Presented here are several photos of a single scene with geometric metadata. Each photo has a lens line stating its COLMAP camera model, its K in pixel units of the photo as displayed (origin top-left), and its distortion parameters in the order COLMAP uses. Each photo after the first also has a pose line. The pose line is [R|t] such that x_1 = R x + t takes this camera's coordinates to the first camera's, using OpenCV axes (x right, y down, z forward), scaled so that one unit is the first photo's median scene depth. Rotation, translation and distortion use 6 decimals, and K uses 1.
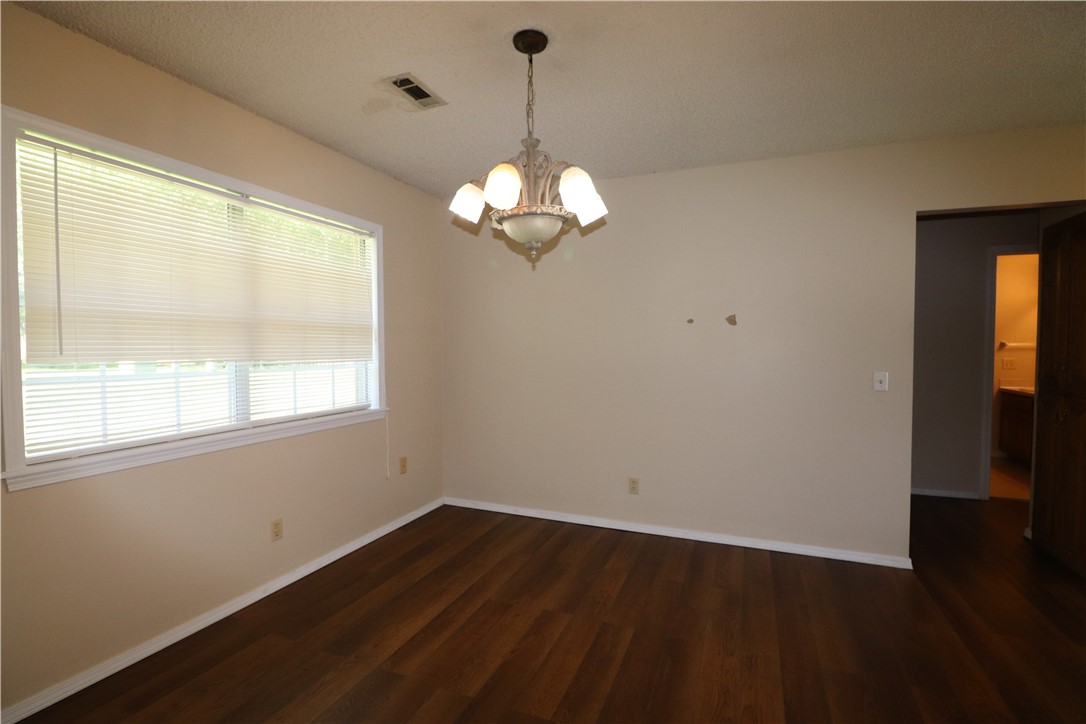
lens RADIAL K [[504.4, 0, 546.9], [0, 504.4, 364.0], [0, 0, 1]] dist [-0.001193, -0.012917]
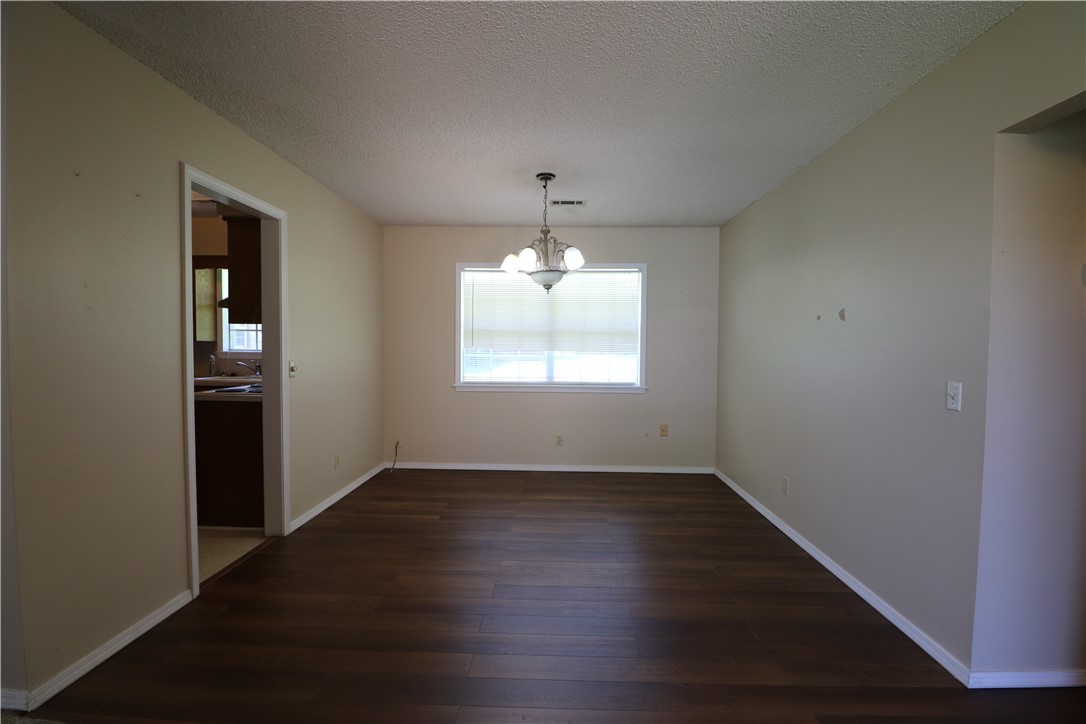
lens RADIAL K [[504.4, 0, 546.9], [0, 504.4, 364.0], [0, 0, 1]] dist [-0.001193, -0.012917]
pose [[0.356493, 0.037450, -0.933547, 1.106182], [-0.043806, 0.998767, 0.023338, -0.000481], [0.933270, 0.032575, 0.357694, 0.239246]]
